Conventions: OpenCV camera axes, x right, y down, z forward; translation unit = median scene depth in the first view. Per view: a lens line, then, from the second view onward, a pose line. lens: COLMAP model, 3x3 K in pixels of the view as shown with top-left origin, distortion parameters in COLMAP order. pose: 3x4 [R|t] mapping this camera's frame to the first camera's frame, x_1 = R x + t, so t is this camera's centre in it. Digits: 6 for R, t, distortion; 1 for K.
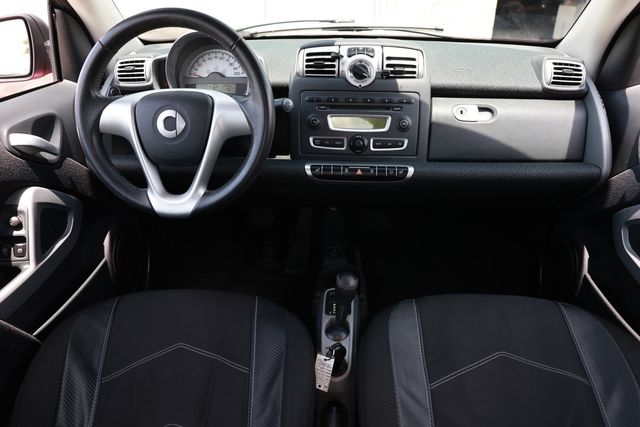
lens RADIAL K [[501.5, 0, 318.6], [0, 501.5, 210.5], [0, 0, 1]] dist [-0.116193, 0.102918]
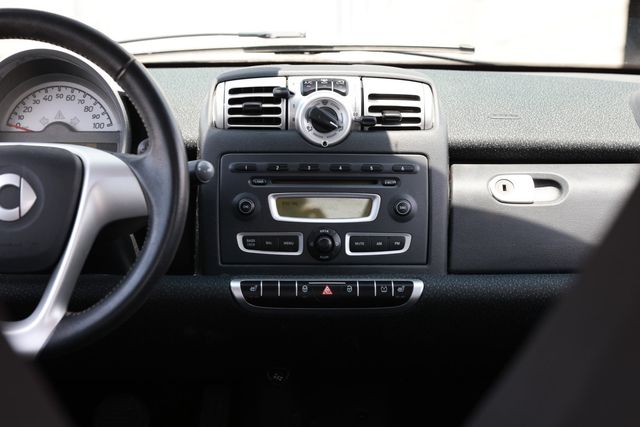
lens RADIAL K [[1379.5, 0, 320.9], [0, 1379.5, 218.2], [0, 0, 1]] dist [0.152387, 0.000000]
pose [[0.995597, -0.008593, 0.093341, -0.069980], [0.030148, 0.972232, -0.232068, 0.201867], [-0.088755, 0.233860, 0.968211, -0.519134]]
